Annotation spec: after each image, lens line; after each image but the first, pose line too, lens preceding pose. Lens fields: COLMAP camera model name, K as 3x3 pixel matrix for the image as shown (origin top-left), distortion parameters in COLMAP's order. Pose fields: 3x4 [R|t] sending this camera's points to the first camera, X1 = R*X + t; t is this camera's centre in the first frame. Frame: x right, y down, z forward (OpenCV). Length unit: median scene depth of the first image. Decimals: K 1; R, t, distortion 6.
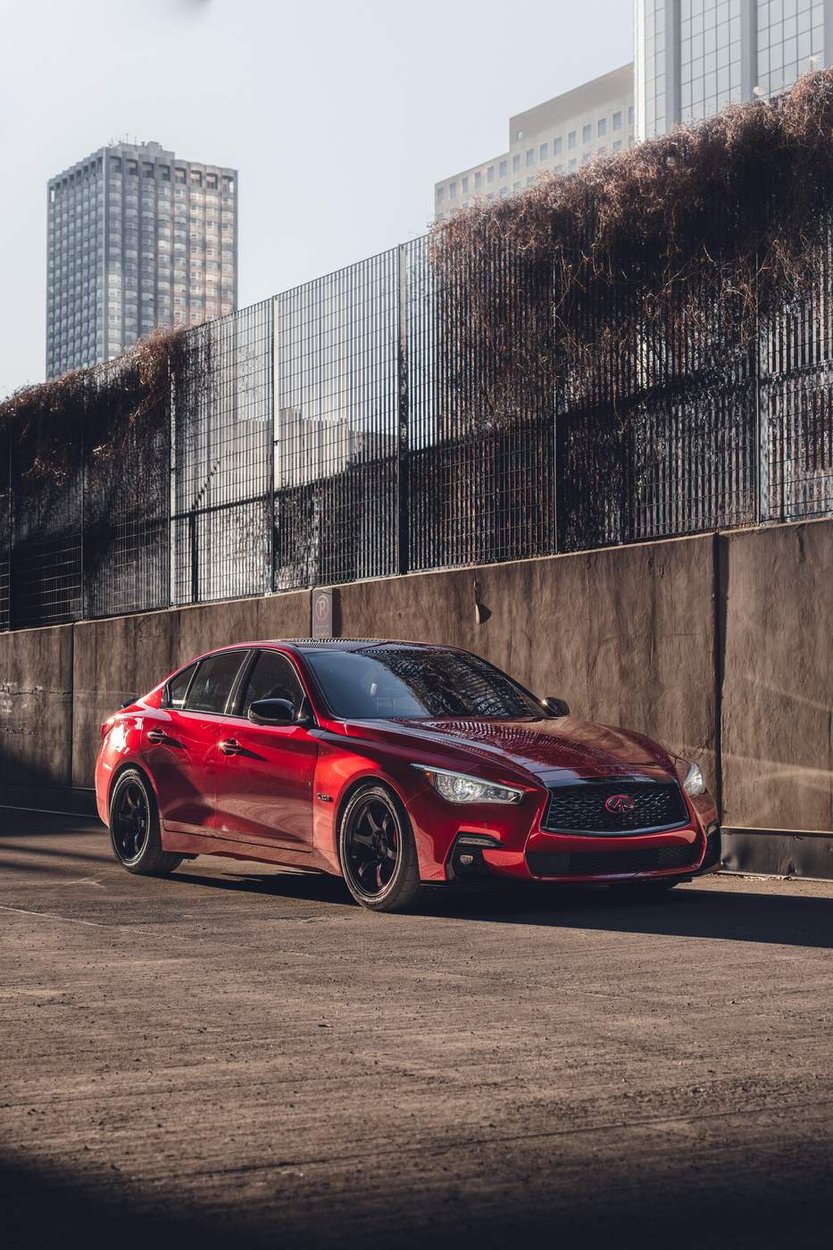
lens RADIAL K [[2271.3, 0, 391.7], [0, 2271.3, 639.4], [0, 0, 1]] dist [0.069143, 0.000000]
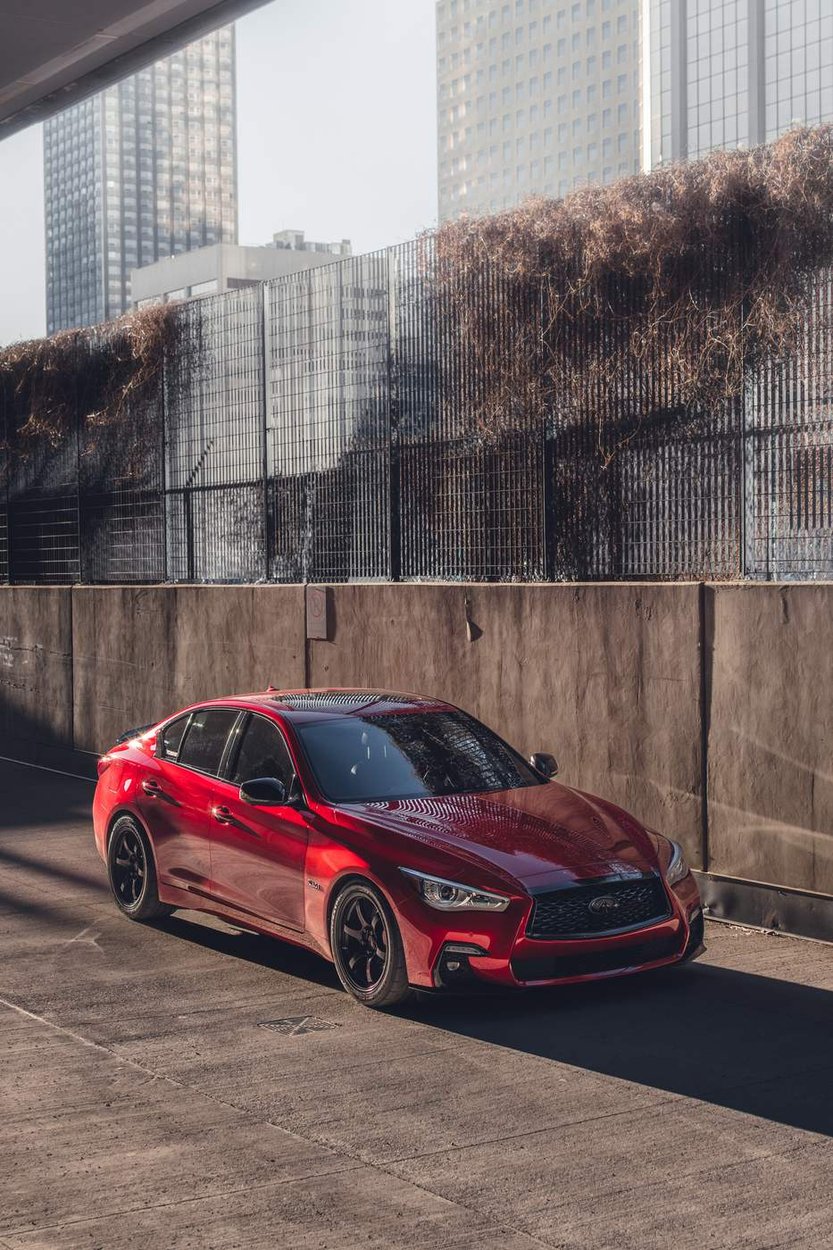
lens RADIAL K [[2271.3, 0, 399.4], [0, 2271.3, 607.3], [0, 0, 1]] dist [0.069143, 0.000000]
pose [[0.999928, -0.011916, -0.001159, 0.009162], [0.011971, 0.996773, 0.079371, -0.113403], [0.000209, -0.079379, 0.996844, -0.006014]]
